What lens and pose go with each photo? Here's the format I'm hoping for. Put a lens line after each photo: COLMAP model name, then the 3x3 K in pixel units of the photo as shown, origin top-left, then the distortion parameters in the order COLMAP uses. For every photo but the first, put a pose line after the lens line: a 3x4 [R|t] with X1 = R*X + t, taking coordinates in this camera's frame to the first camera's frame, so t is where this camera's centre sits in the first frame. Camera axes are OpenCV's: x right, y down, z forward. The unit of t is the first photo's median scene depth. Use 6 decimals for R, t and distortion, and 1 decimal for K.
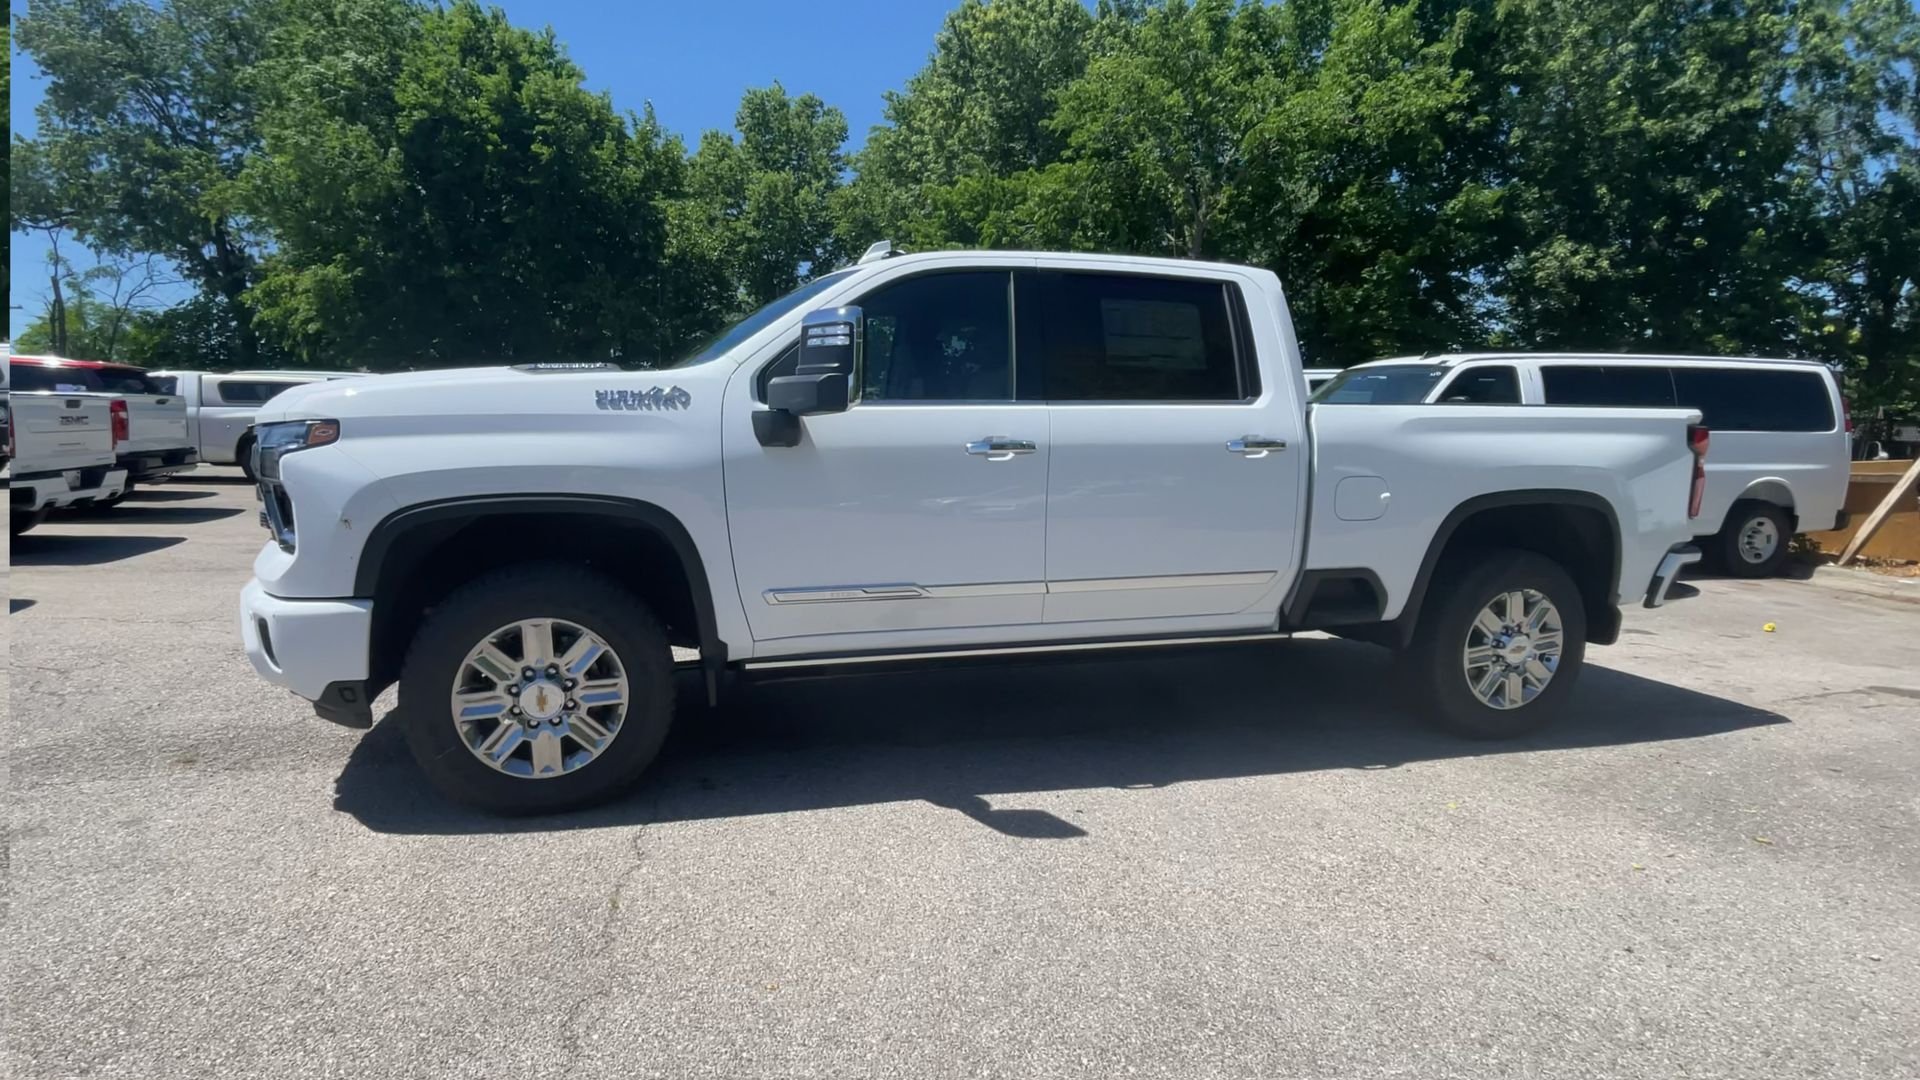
lens RADIAL K [[1013.1, 0, 860.9], [0, 1013.1, 530.2], [0, 0, 1]] dist [0.007184, -0.014106]
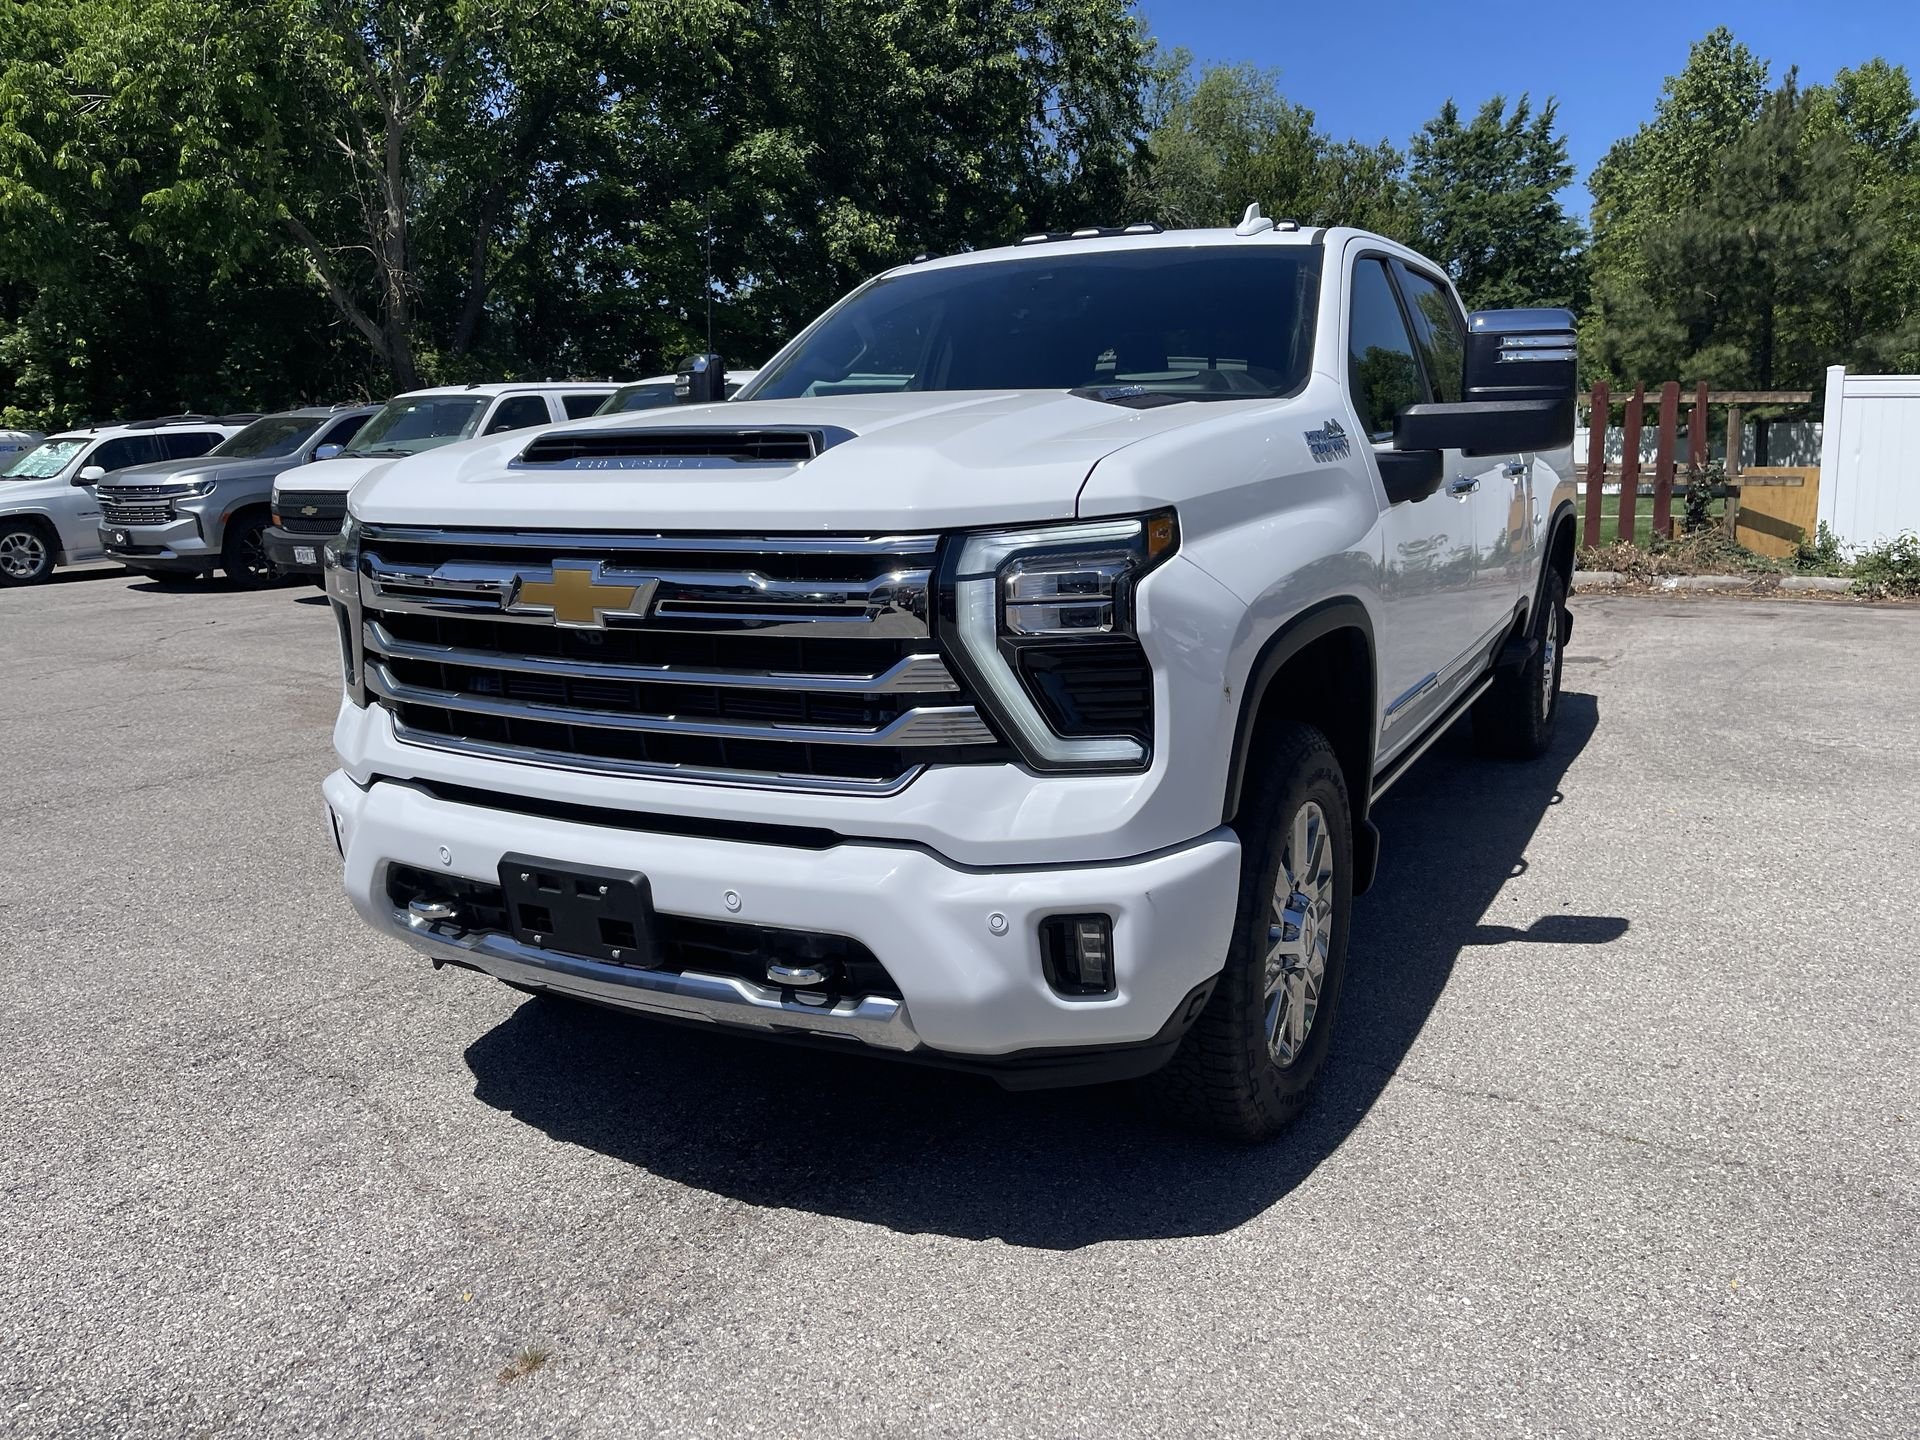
lens RADIAL K [[1508.2, 0, 994.4], [0, 1508.2, 721.0], [0, 0, 1]] dist [0.030242, -0.032421]
pose [[0.664107, -0.170227, 0.728001, -1.002769], [0.115127, 0.985405, 0.125392, -0.091882], [-0.738720, 0.000539, 0.674012, 0.471816]]
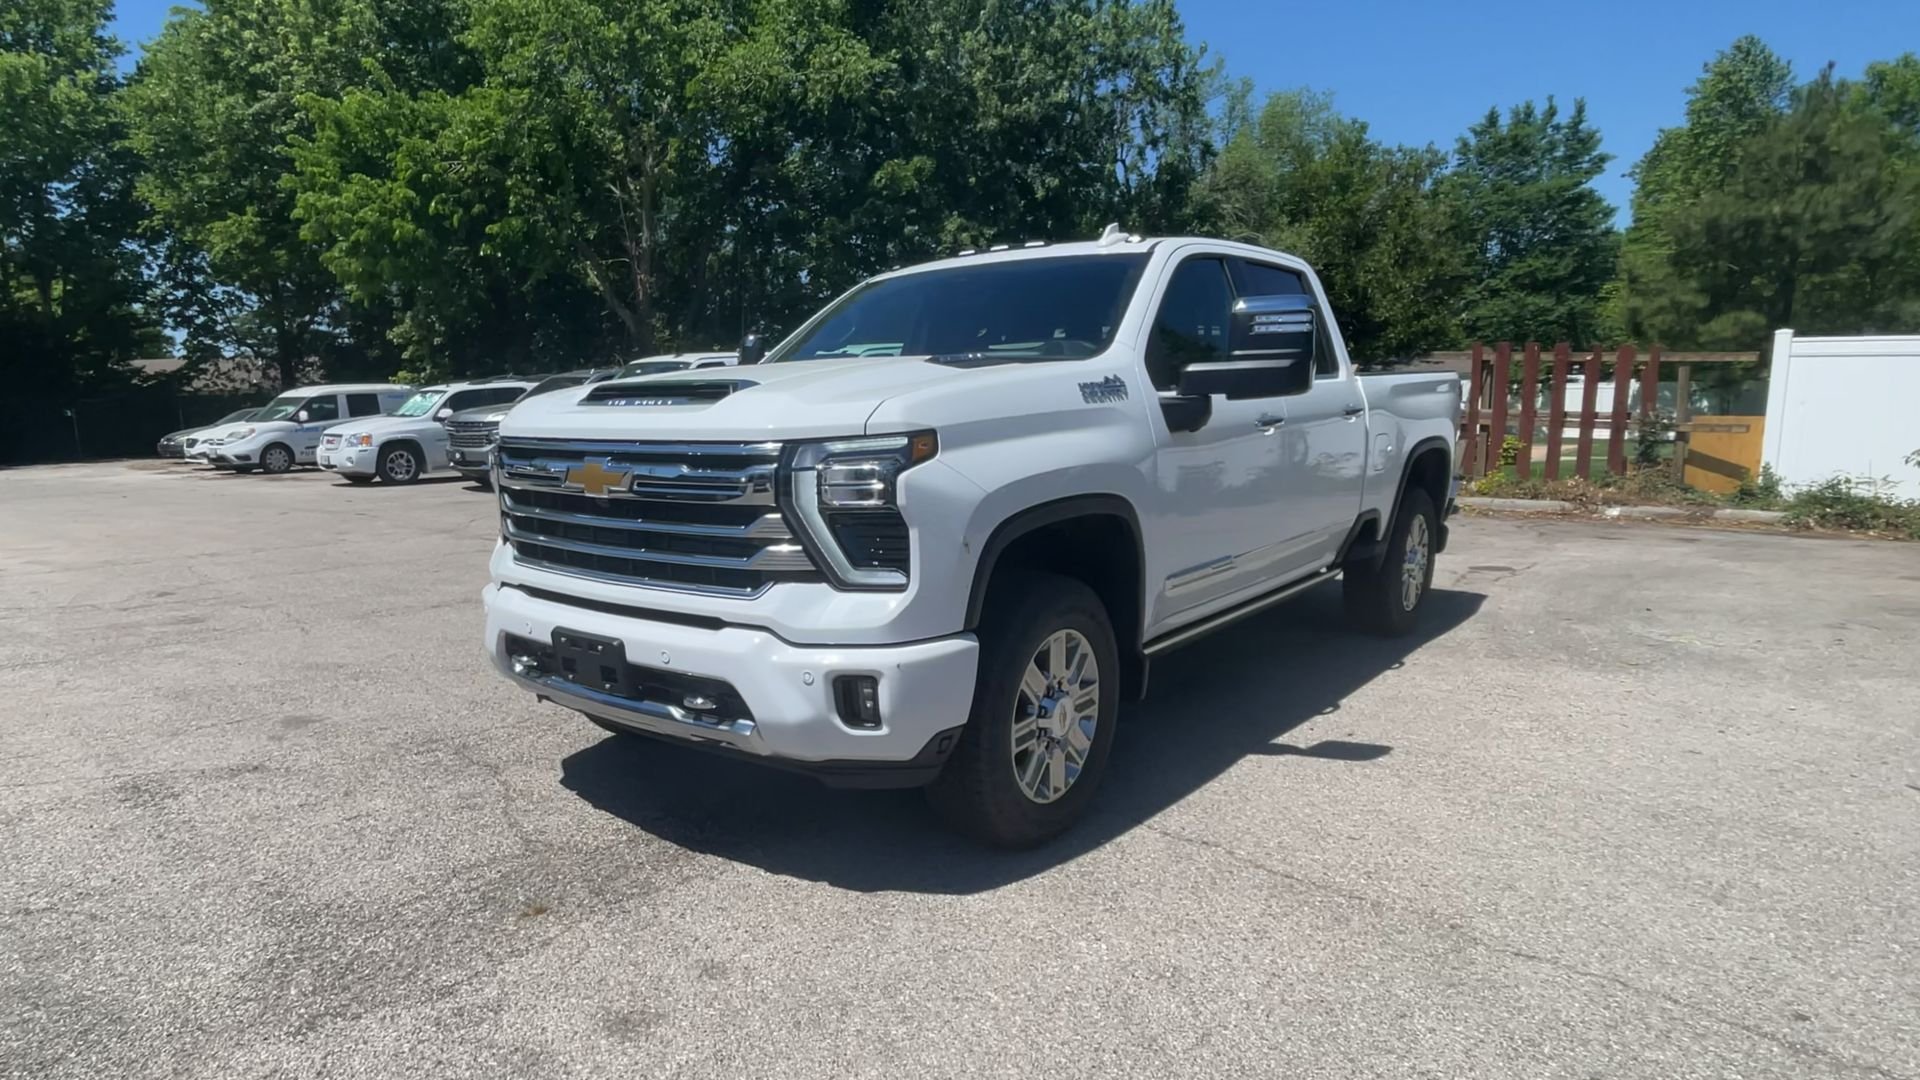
lens RADIAL K [[1169.6, 0, 809.1], [0, 1169.6, 599.0], [0, 0, 1]] dist [0.024011, -0.021942]
pose [[0.830398, -0.128718, 0.542099, -0.988797], [0.095173, 0.991419, 0.089618, -0.054790], [-0.548982, -0.022825, 0.835522, 0.209736]]
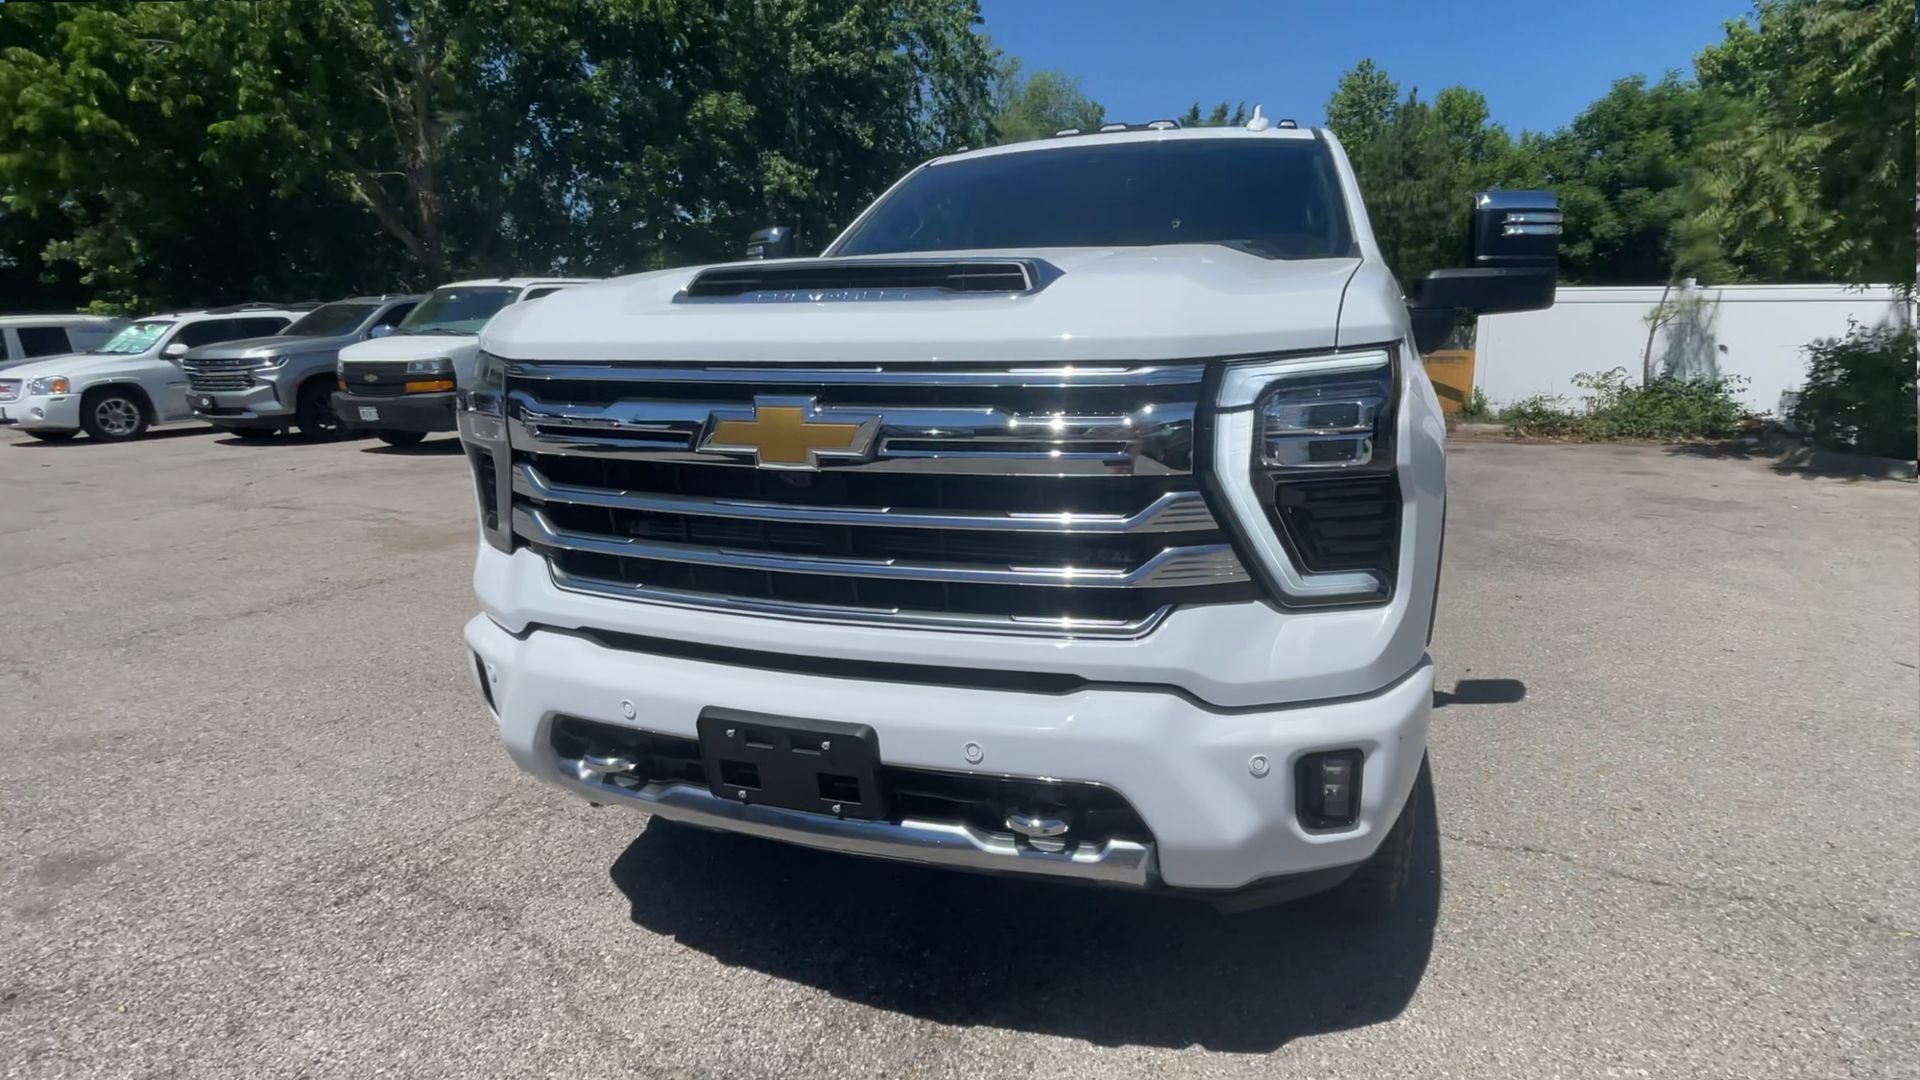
lens RADIAL K [[1013.1, 0, 1039.7], [0, 1013.1, 577.4], [0, 0, 1]] dist [0.007184, -0.014106]
pose [[0.531358, -0.225010, 0.816718, -0.922054], [0.115909, 0.974324, 0.193021, -0.094538], [-0.839180, -0.007899, 0.543796, 0.756725]]
